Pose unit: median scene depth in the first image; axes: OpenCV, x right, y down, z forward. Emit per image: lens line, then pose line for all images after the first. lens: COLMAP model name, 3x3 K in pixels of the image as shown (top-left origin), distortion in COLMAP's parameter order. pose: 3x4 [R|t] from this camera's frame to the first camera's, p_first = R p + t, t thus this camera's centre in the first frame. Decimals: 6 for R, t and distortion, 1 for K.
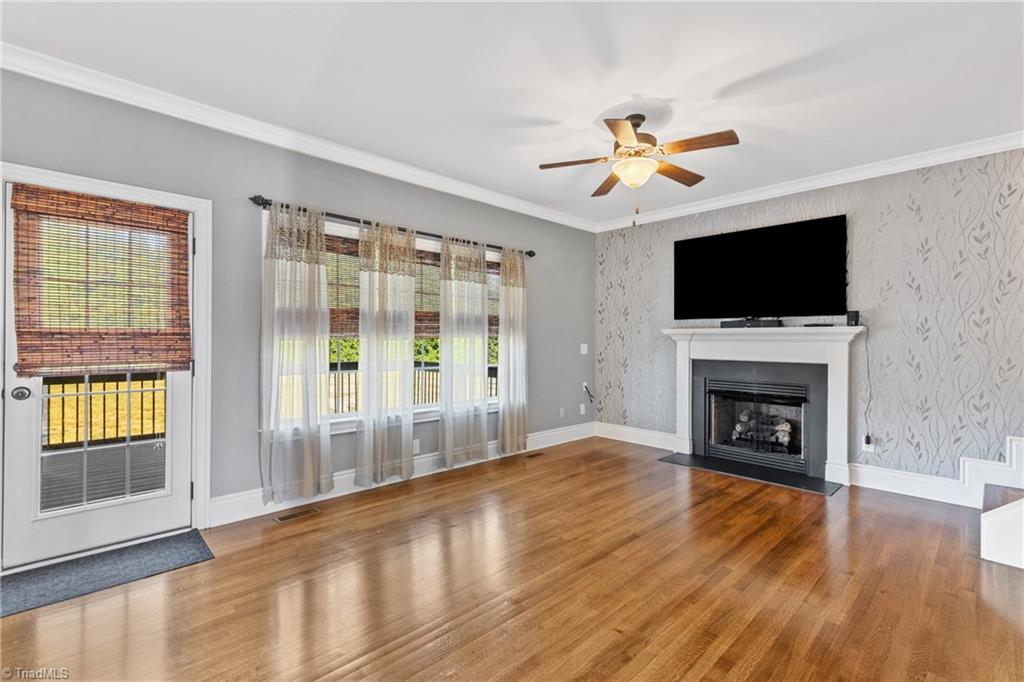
lens RADIAL K [[459.8, 0, 513.9], [0, 459.8, 336.7], [0, 0, 1]] dist [0.011760, -0.000277]
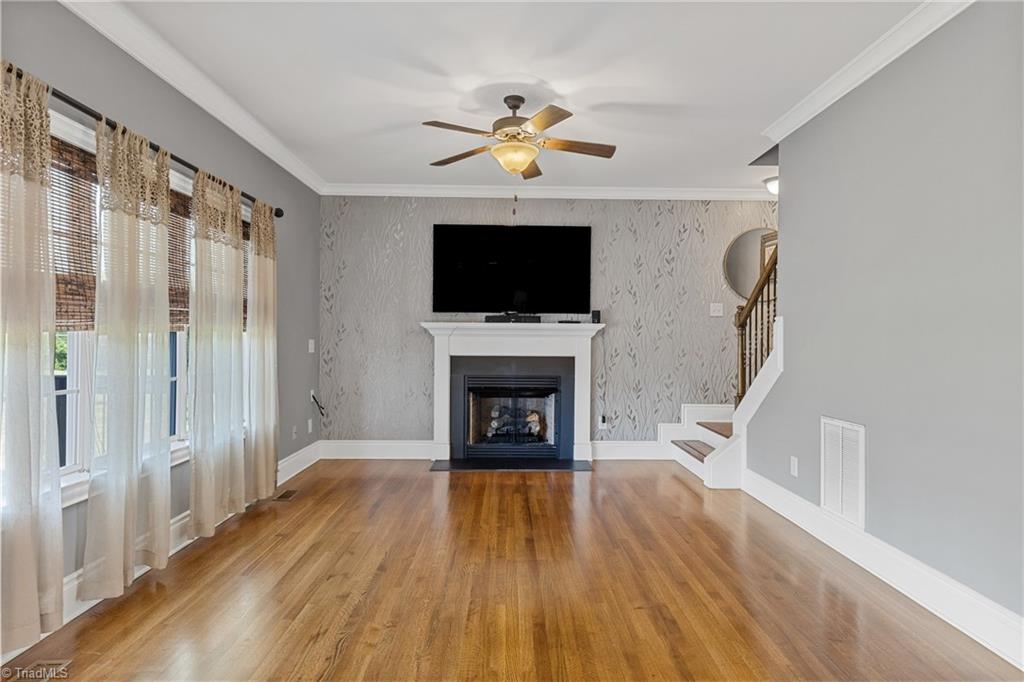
lens RADIAL K [[583.8, 0, 514.8], [0, 583.8, 335.0], [0, 0, 1]] dist [0.023203, 0.000028]
pose [[0.682774, 0.001394, 0.730628, -0.475757], [-0.008275, 0.999949, 0.005825, -0.000522], [-0.730583, -0.010023, 0.682751, 0.141950]]
